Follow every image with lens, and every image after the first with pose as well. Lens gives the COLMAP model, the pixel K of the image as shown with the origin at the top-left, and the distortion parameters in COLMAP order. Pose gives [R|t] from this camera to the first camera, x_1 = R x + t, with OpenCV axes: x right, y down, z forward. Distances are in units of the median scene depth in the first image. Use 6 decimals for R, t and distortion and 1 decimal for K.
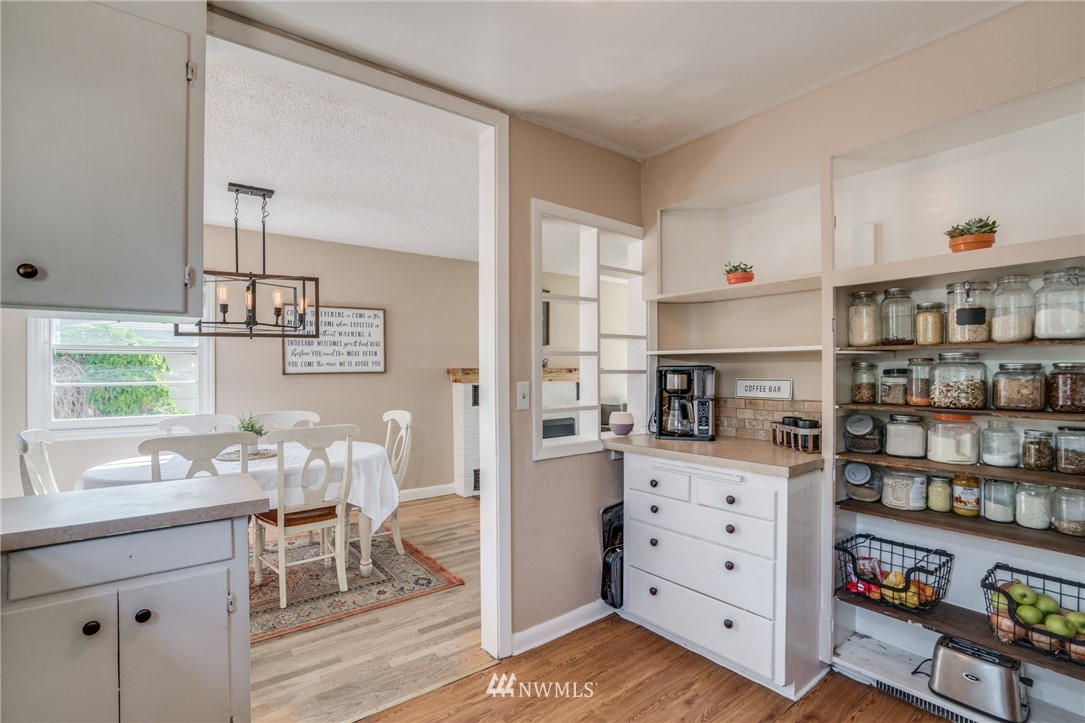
lens RADIAL K [[505.1, 0, 542.5], [0, 505.1, 361.5], [0, 0, 1]] dist [-0.045182, 0.024910]
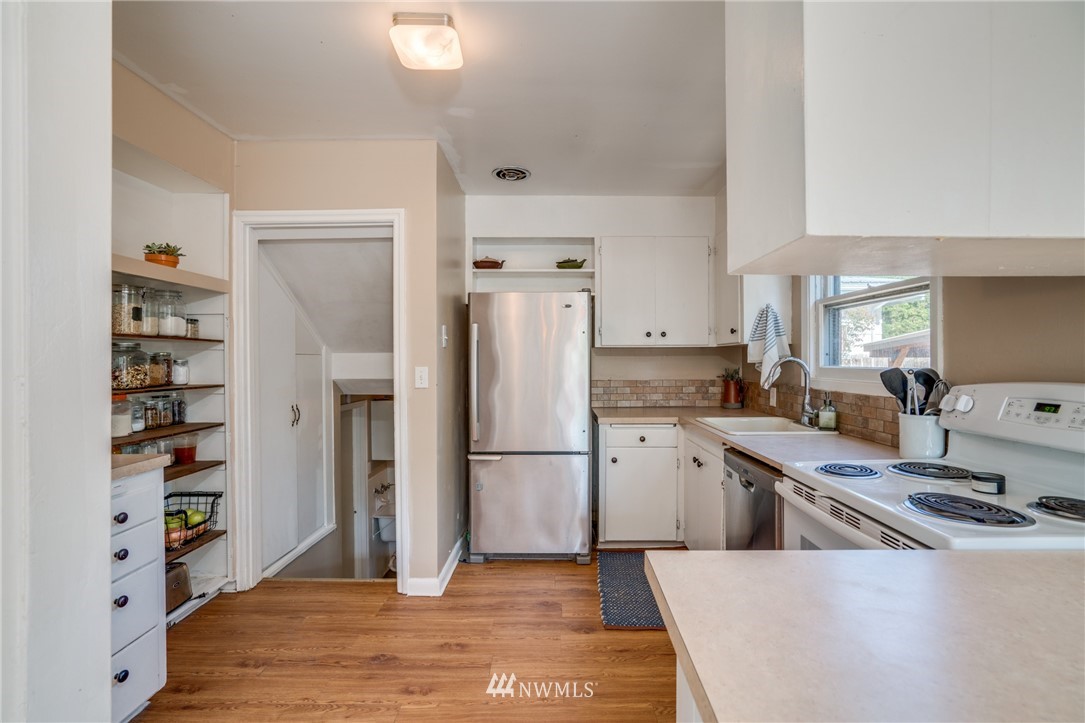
lens RADIAL K [[505.1, 0, 542.5], [0, 505.1, 361.5], [0, 0, 1]] dist [-0.045182, 0.024910]
pose [[-0.771050, 0.001077, 0.636773, -0.715037], [0.001890, 0.999998, 0.000598, 0.029258], [-0.636772, 0.001665, -0.771051, 1.303317]]
